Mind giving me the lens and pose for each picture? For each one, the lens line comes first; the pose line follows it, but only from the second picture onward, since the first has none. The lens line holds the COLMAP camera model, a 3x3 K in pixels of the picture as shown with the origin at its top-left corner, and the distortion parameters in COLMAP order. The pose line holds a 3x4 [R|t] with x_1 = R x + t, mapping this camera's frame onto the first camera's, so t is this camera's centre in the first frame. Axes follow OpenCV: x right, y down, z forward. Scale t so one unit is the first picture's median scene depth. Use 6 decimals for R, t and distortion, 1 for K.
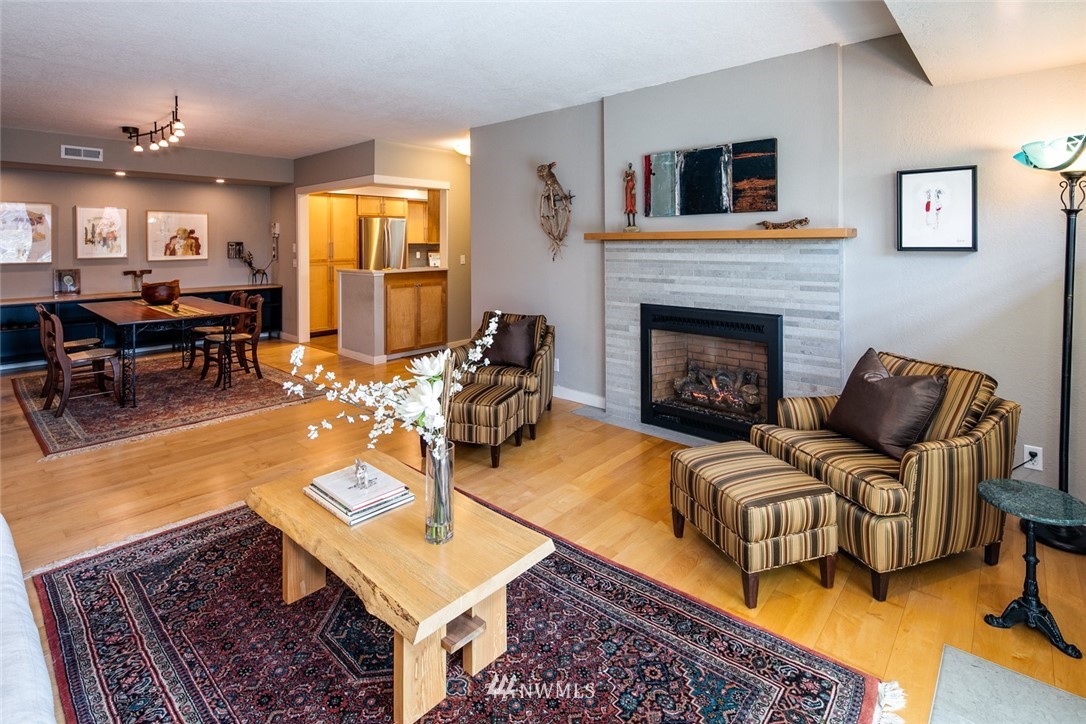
lens RADIAL K [[529.1, 0, 544.6], [0, 529.1, 245.0], [0, 0, 1]] dist [0.008391, -0.005087]
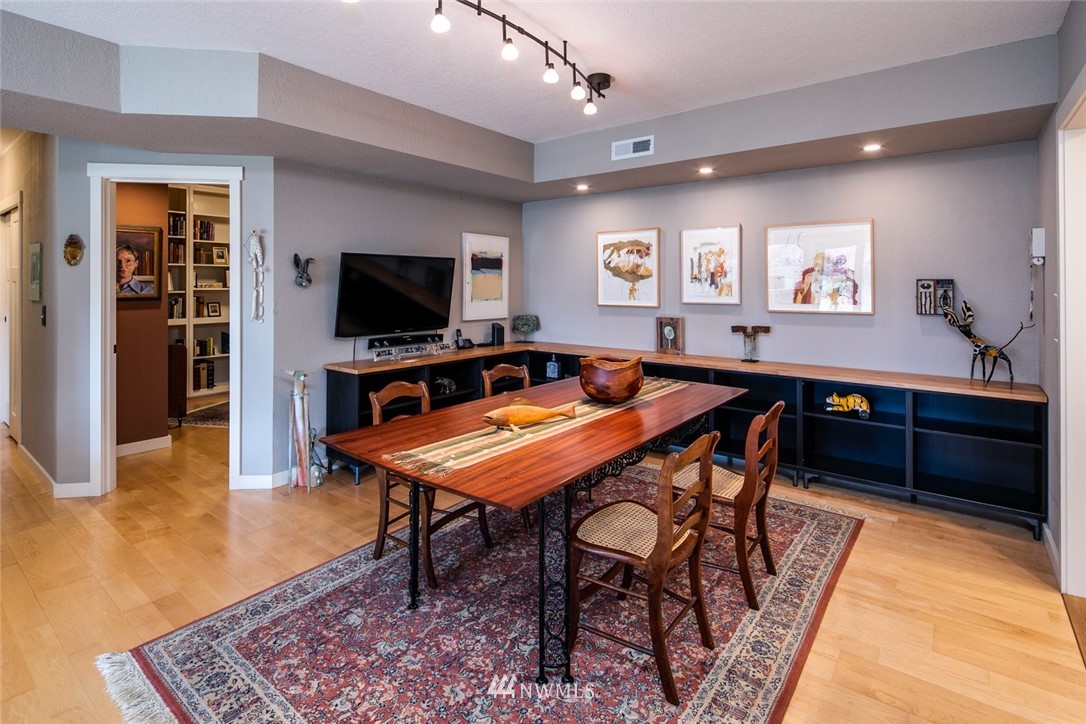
lens RADIAL K [[529.1, 0, 539.2], [0, 529.1, 282.3], [0, 0, 1]] dist [0.008391, -0.005087]
pose [[0.060715, 0.002189, -0.998153, -0.204801], [-0.003852, 0.999991, 0.001959, -0.002871], [0.998148, 0.003726, 0.060723, 0.843800]]
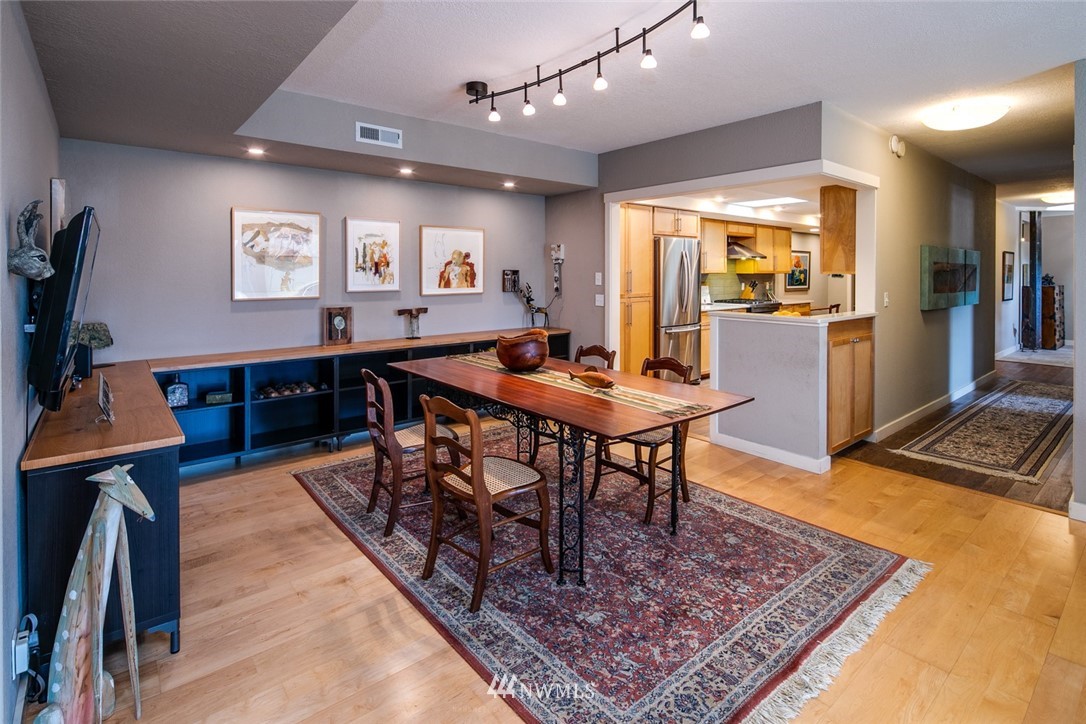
lens RADIAL K [[529.1, 0, 546.4], [0, 529.1, 271.9], [0, 0, 1]] dist [0.008391, -0.005087]
pose [[0.989862, 0.004233, -0.141971, -0.568893], [-0.005314, 0.999960, -0.007236, 0.002849], [0.141935, 0.007917, 0.989844, 0.371177]]
